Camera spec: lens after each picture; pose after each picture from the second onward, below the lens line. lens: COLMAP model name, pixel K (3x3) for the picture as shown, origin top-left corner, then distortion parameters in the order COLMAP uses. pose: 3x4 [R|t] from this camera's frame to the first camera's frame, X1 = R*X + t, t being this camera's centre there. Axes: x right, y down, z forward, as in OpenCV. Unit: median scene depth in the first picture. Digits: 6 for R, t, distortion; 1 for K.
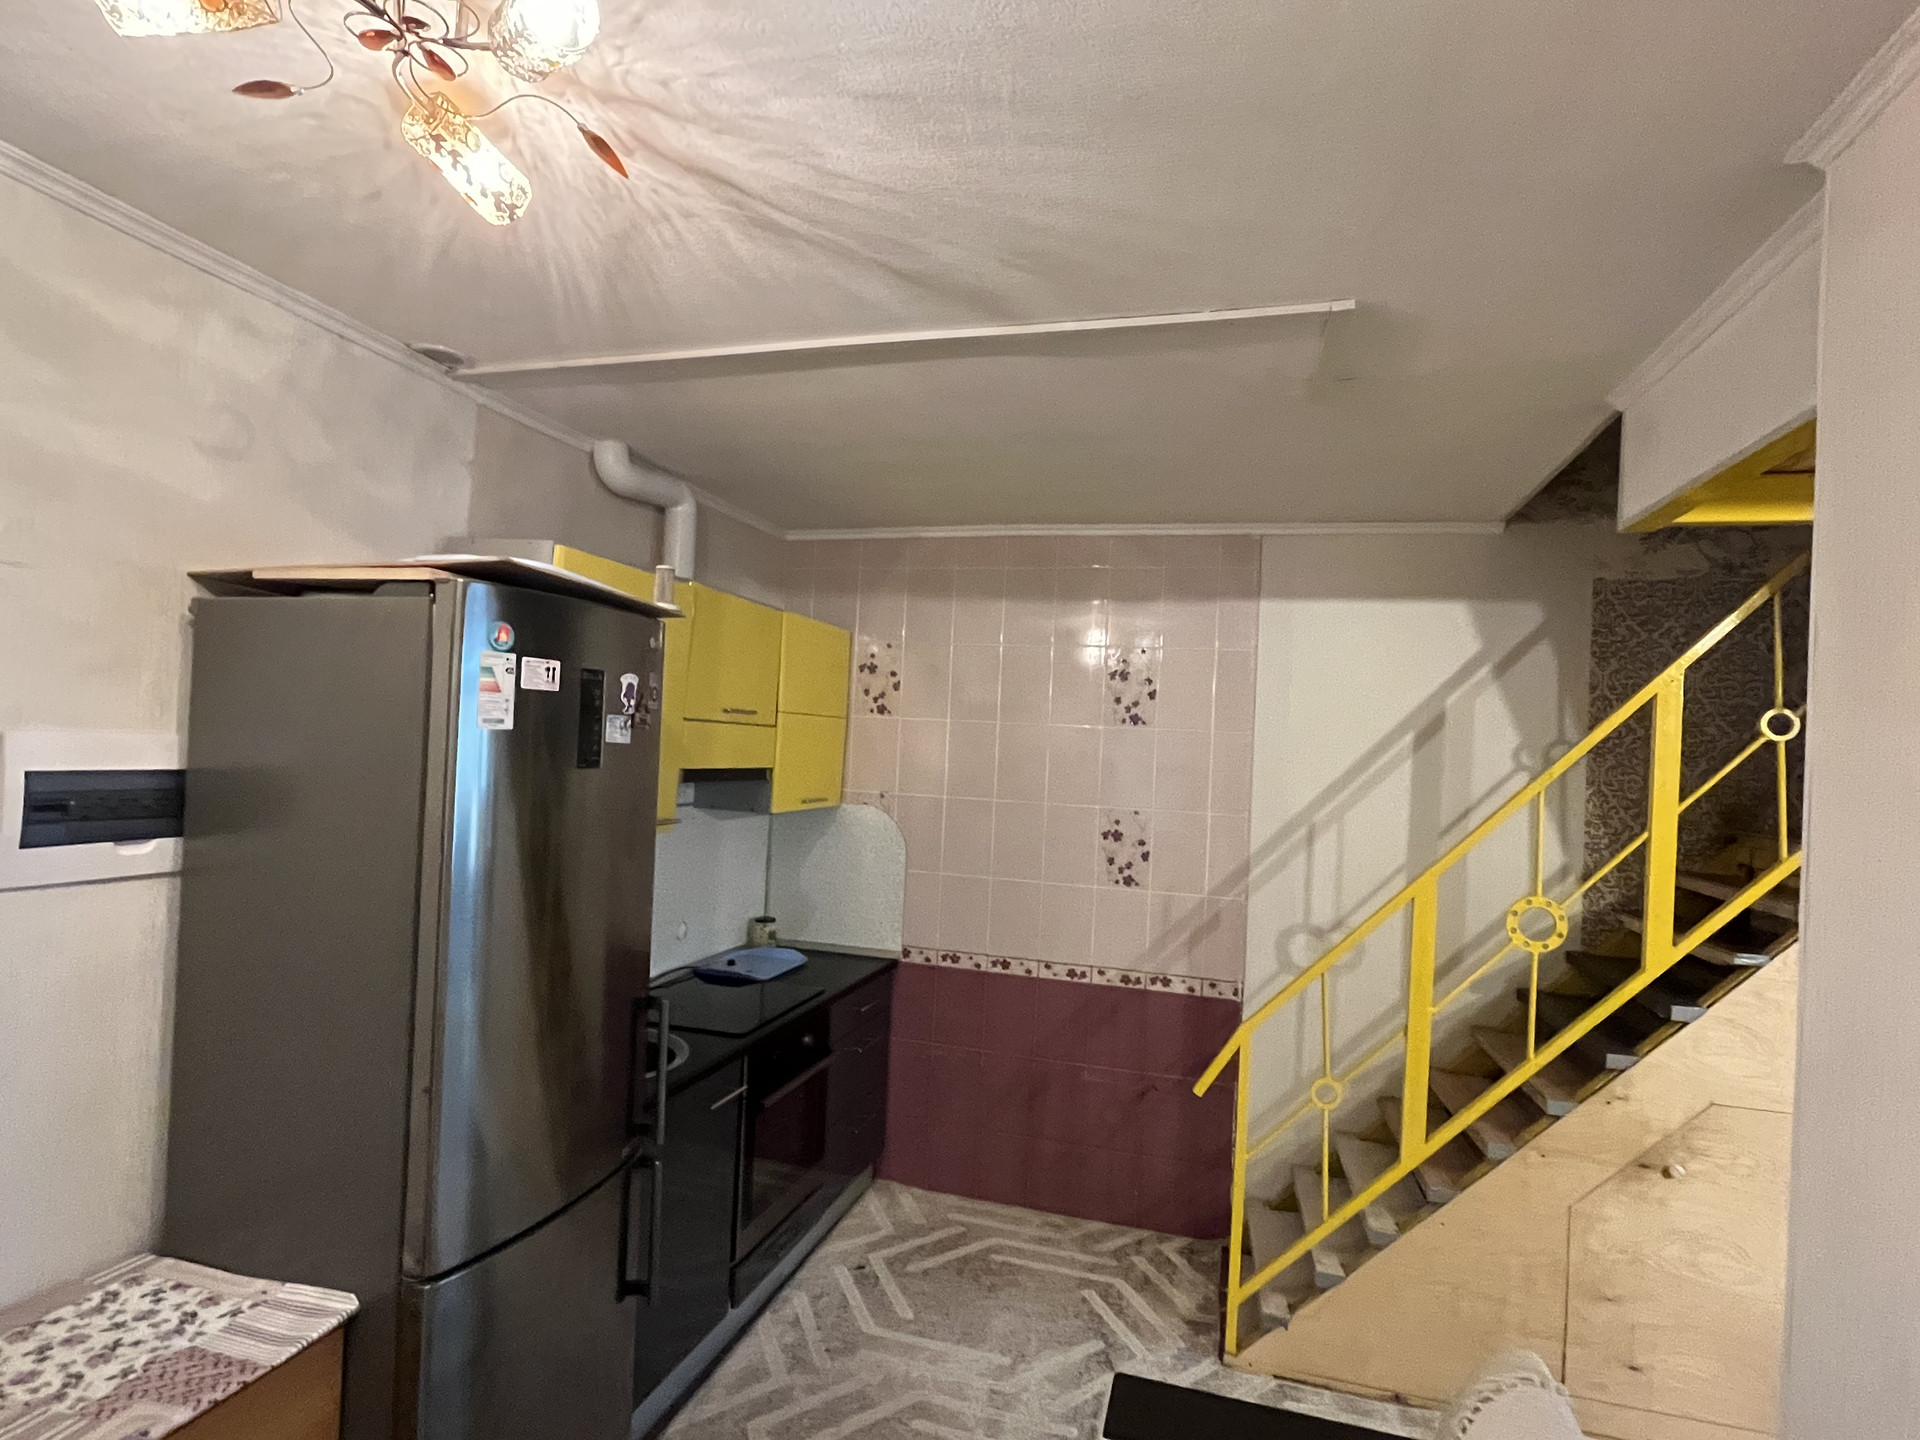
lens RADIAL K [[982.2, 0, 957.9], [0, 982.2, 723.2], [0, 0, 1]] dist [-0.001460, -0.001455]
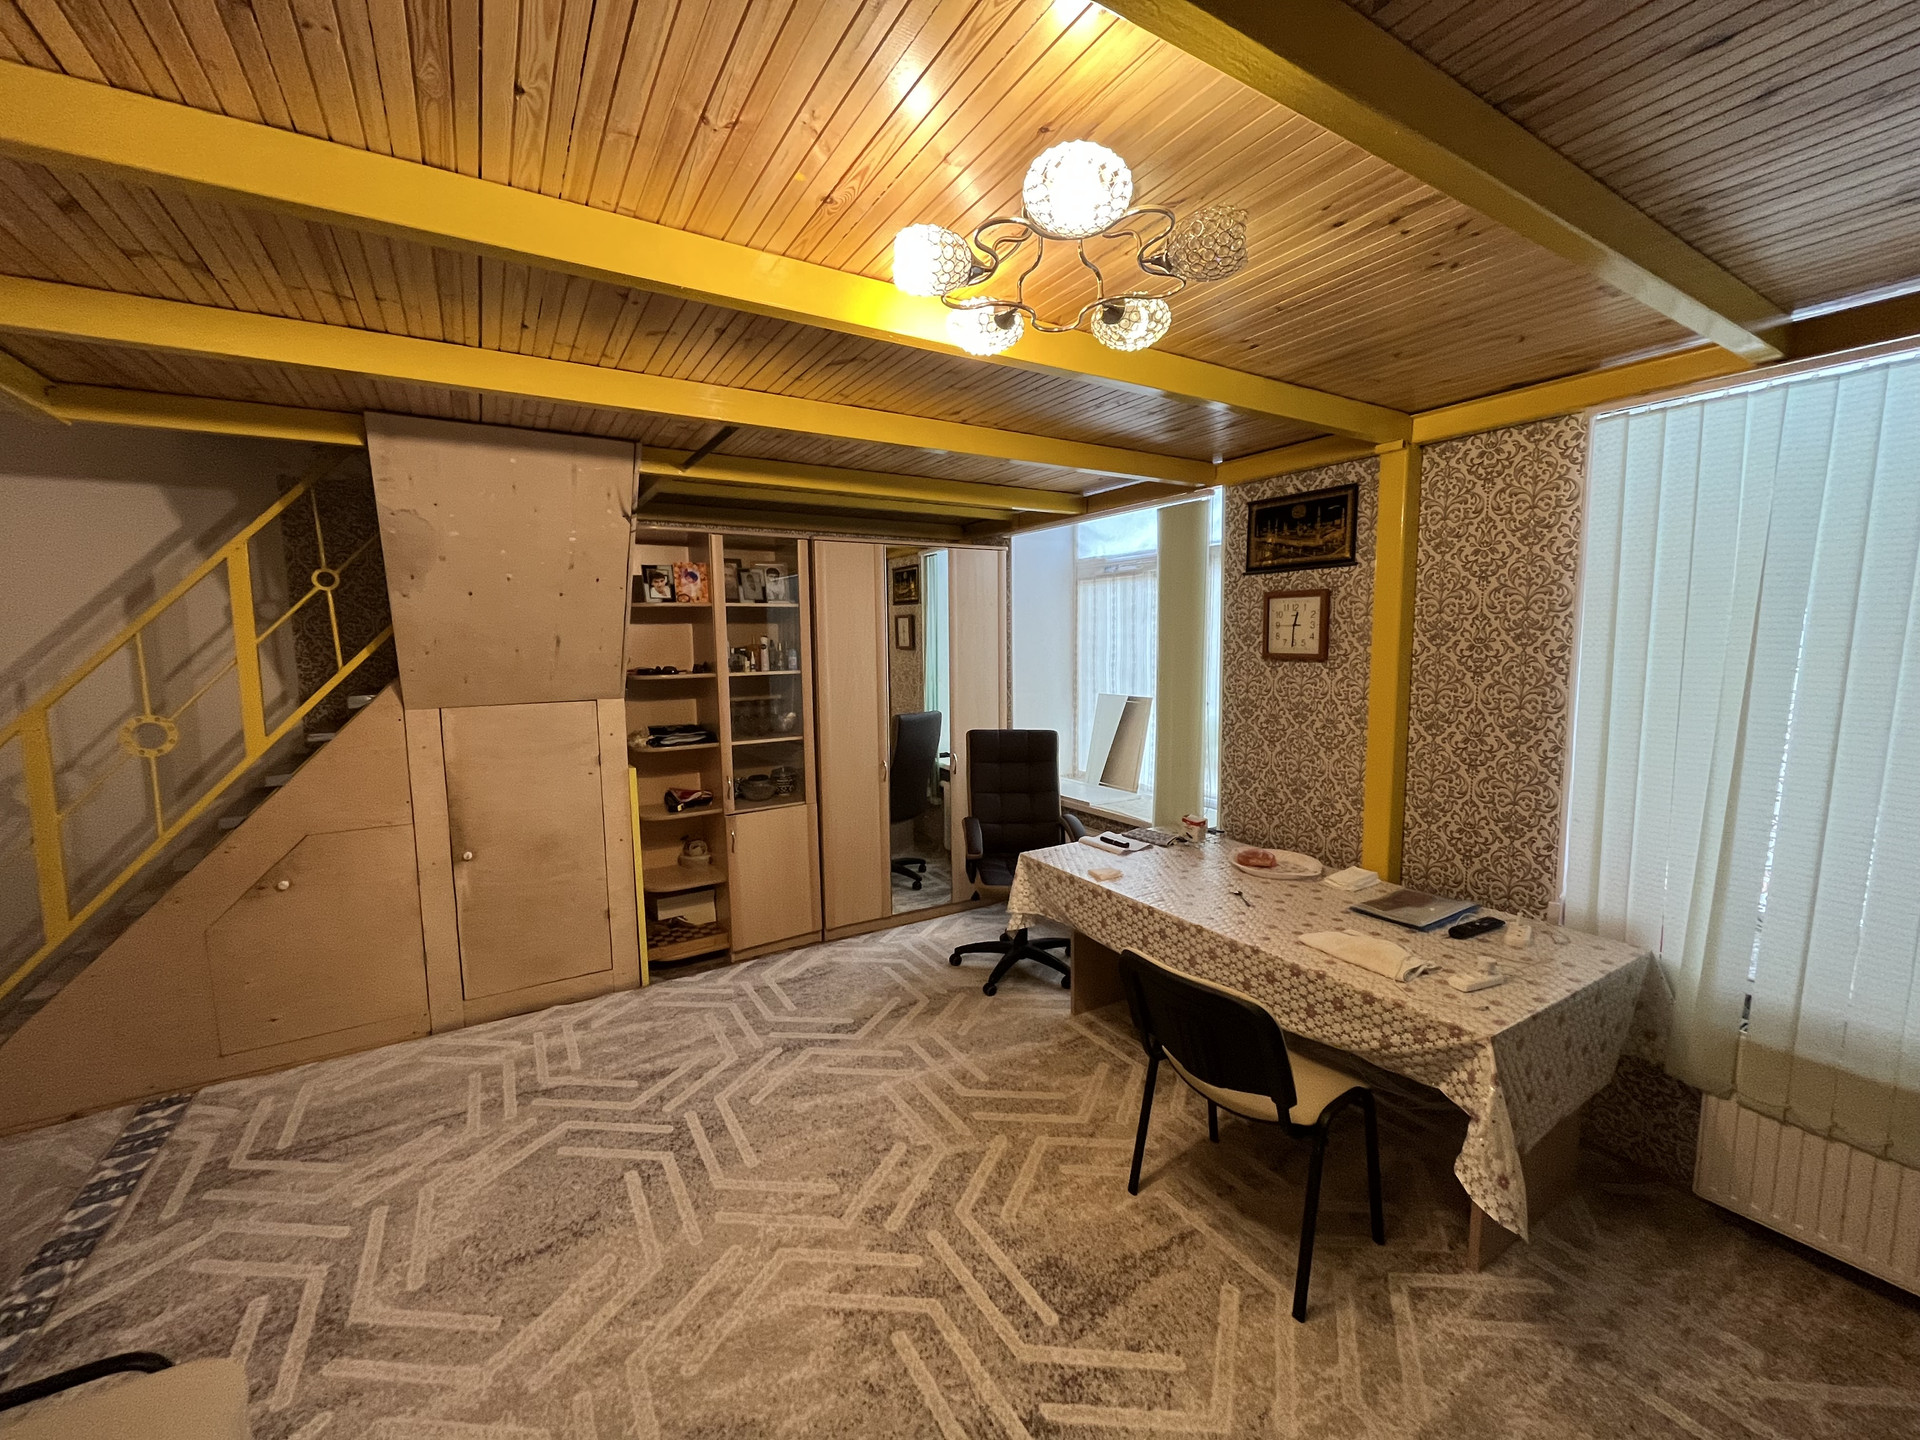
lens RADIAL K [[774.5, 0, 957.4], [0, 774.5, 720.3], [0, 0, 1]] dist [-0.002793, 0.000250]
pose [[0.675285, -0.134155, 0.725254, 0.554489], [0.032399, 0.987765, 0.152547, 0.059459], [-0.736845, -0.079515, 0.671369, -0.472552]]
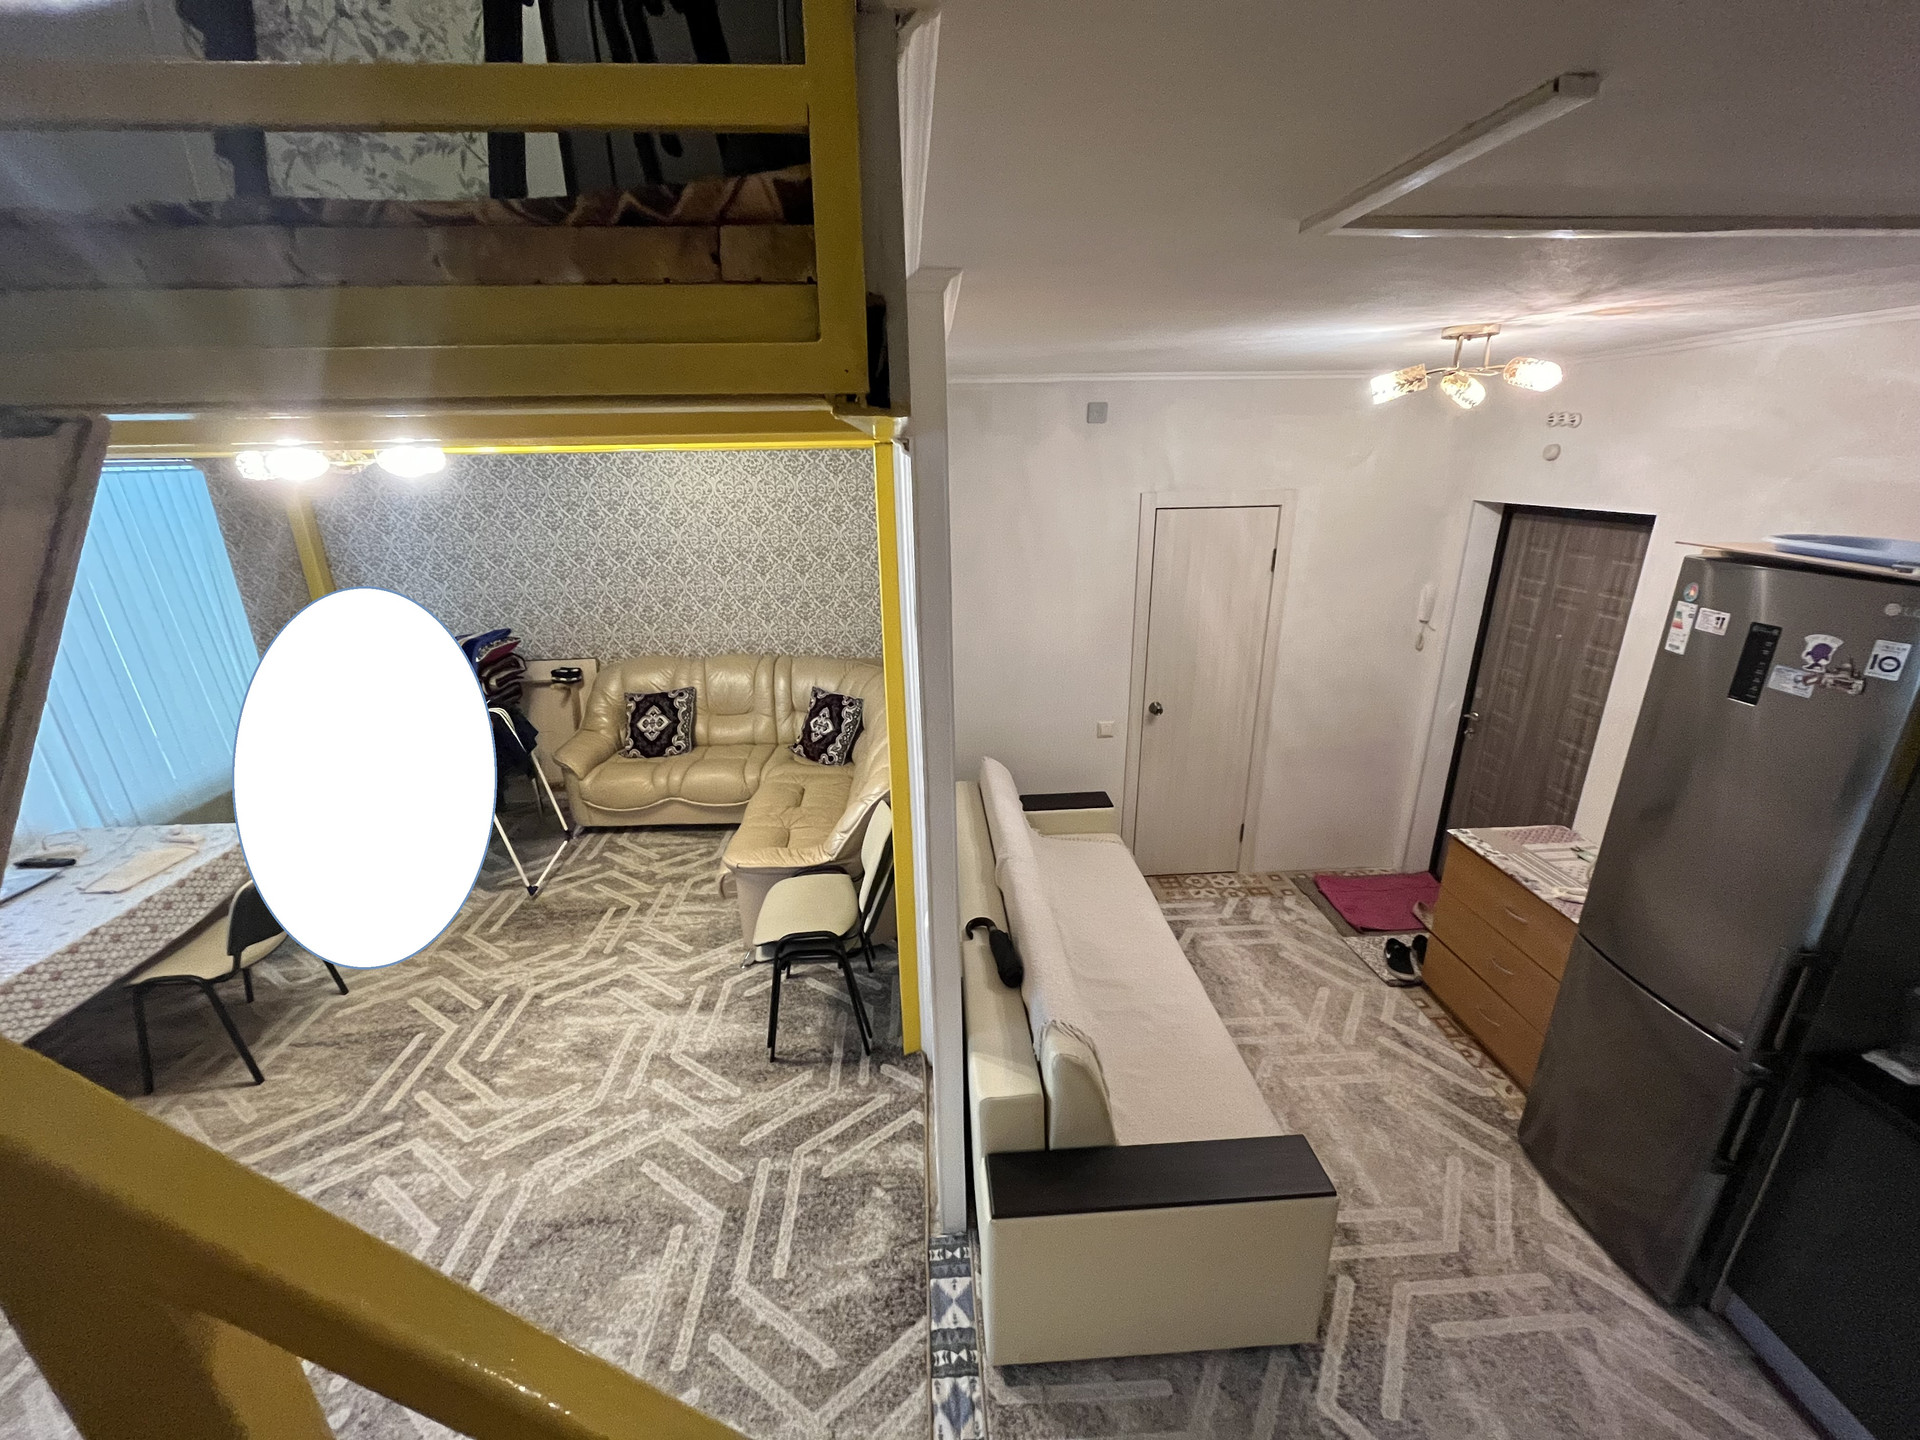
lens RADIAL K [[774.5, 0, 956.6], [0, 774.5, 720.8], [0, 0, 1]] dist [-0.002793, 0.000250]
pose [[-0.943461, 0.075048, -0.322875, 0.606426], [-0.024191, 0.955849, 0.292862, -0.132991], [0.330598, 0.284115, -0.899991, 1.054634]]
